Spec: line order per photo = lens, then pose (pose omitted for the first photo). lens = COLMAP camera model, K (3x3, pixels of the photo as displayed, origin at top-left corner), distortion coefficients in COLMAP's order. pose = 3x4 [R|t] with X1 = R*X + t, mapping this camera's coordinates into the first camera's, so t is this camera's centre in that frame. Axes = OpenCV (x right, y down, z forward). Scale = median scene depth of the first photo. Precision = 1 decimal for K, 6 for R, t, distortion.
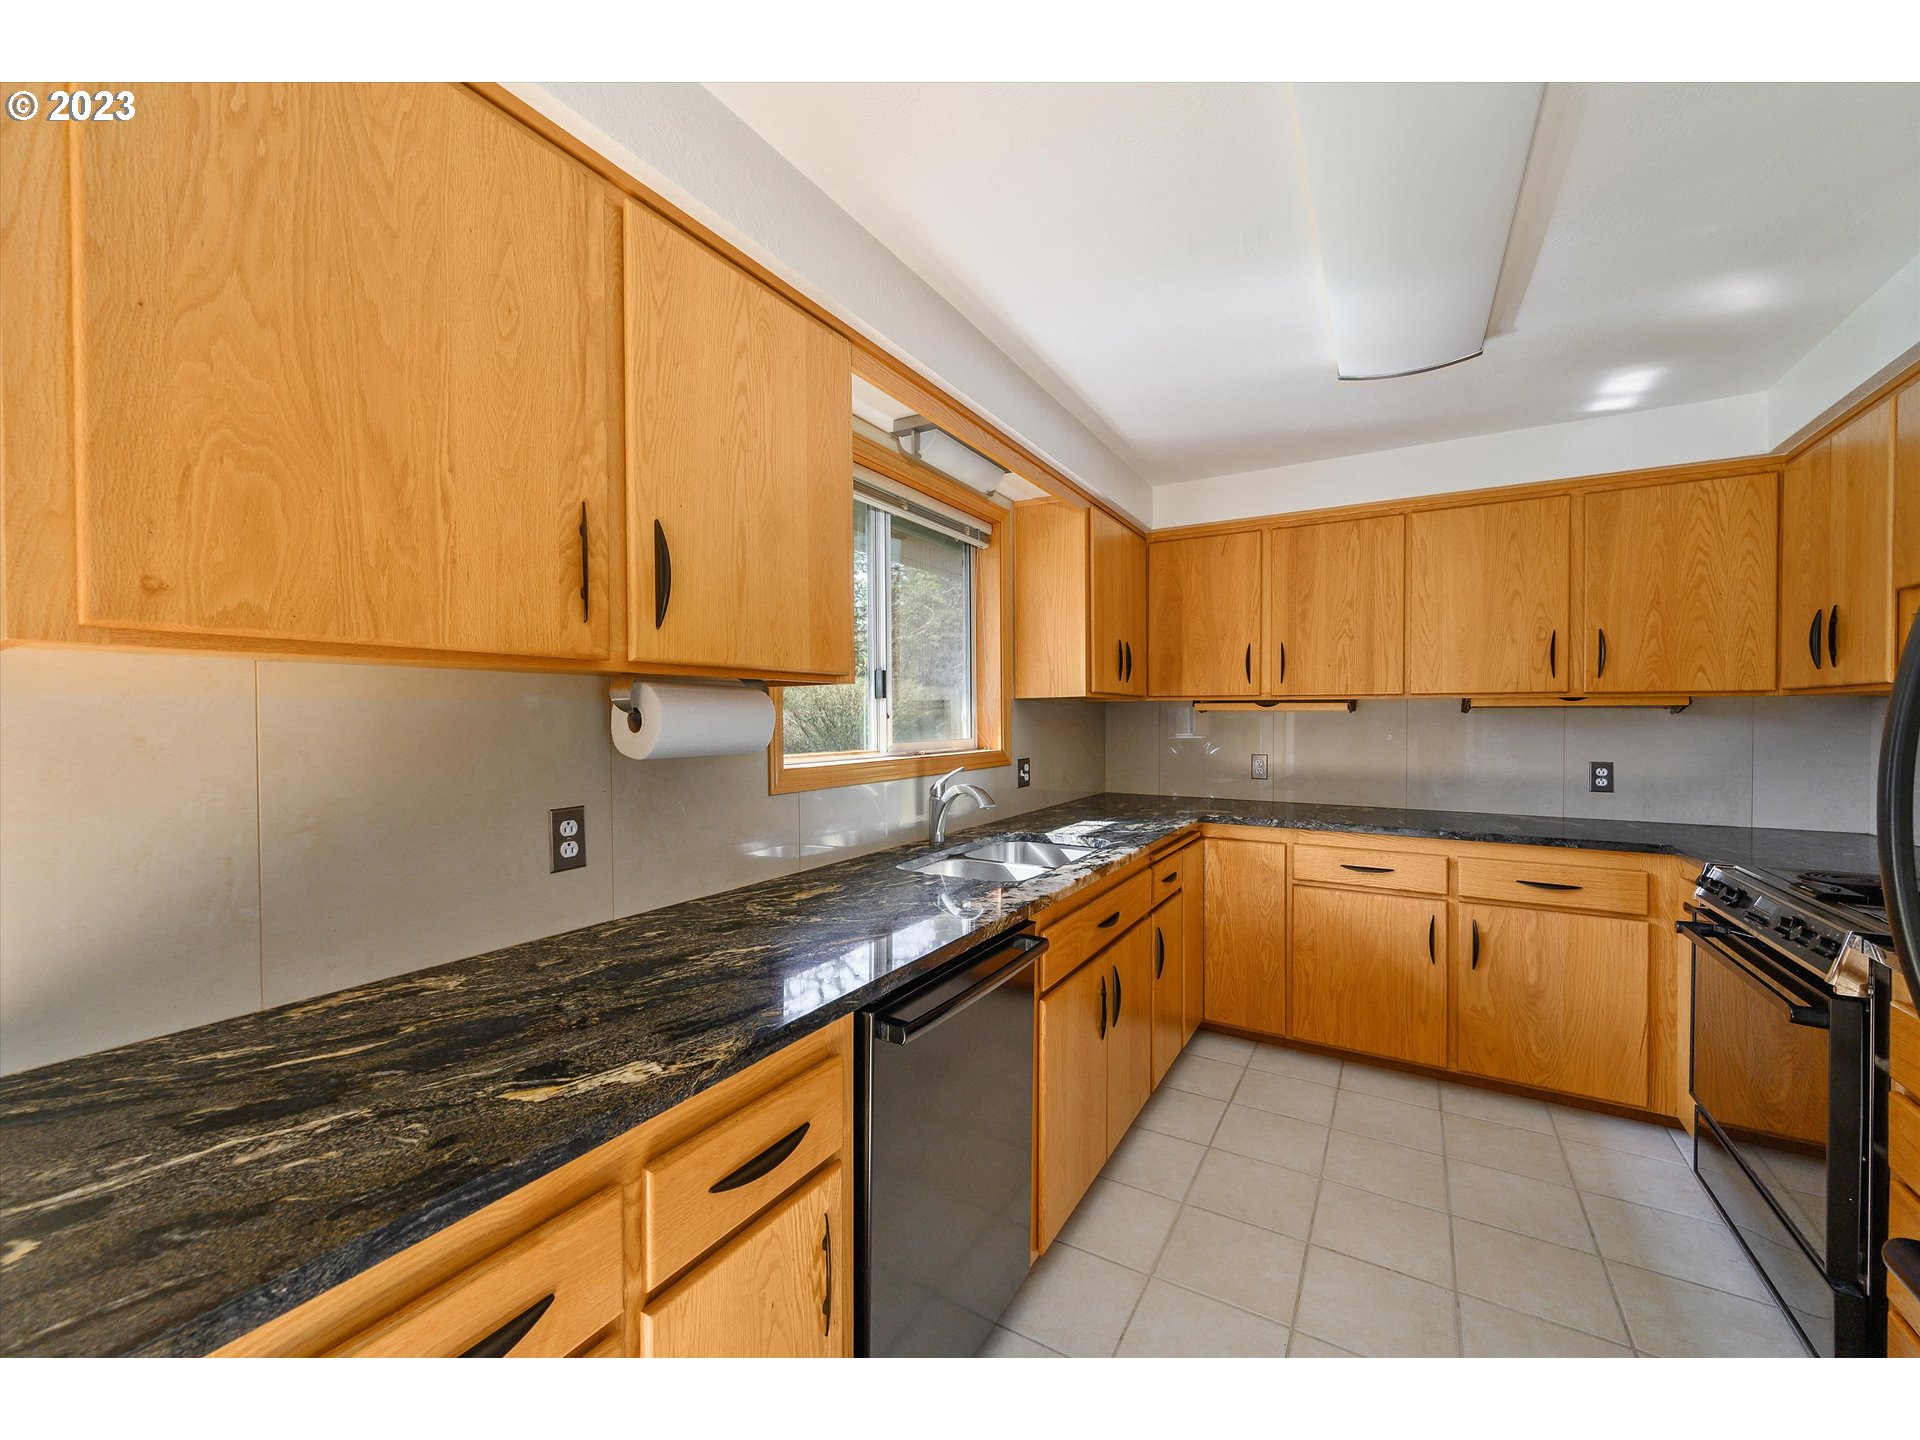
lens RADIAL K [[758.7, 0, 952.3], [0, 758.7, 723.3], [0, 0, 1]] dist [-0.002169, -0.000479]
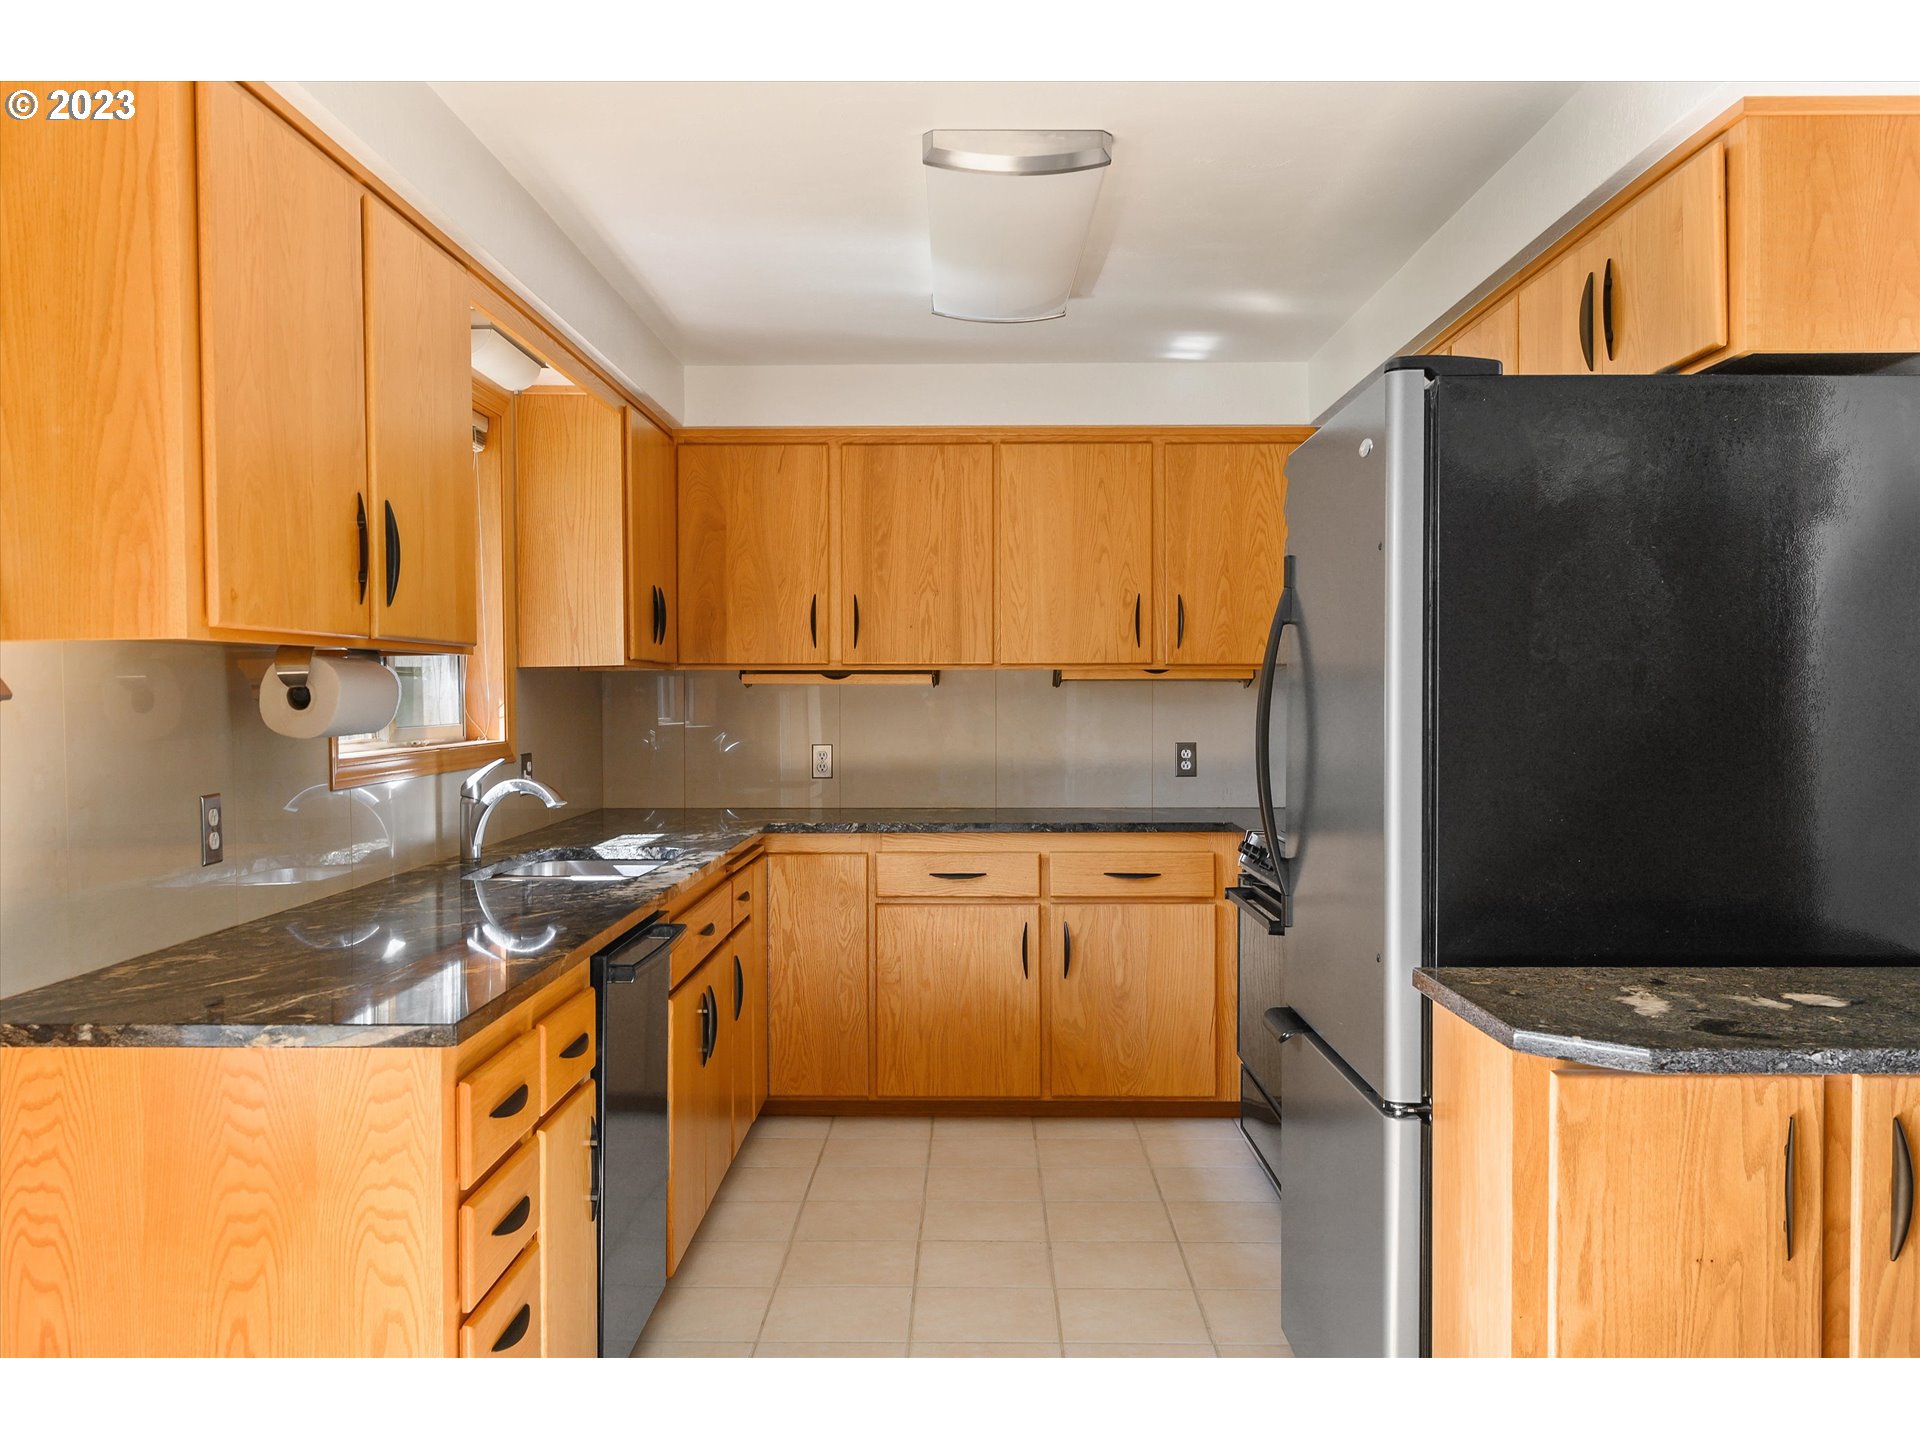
lens RADIAL K [[1683.0, 0, 960.0], [0, 1683.0, 720.0], [0, 0, 1]] dist [0.002635, -0.000890]
pose [[0.862861, -0.010795, 0.505326, -0.390648], [0.007705, 0.999937, 0.008206, 0.007257], [-0.505382, -0.003187, 0.862890, -0.606176]]
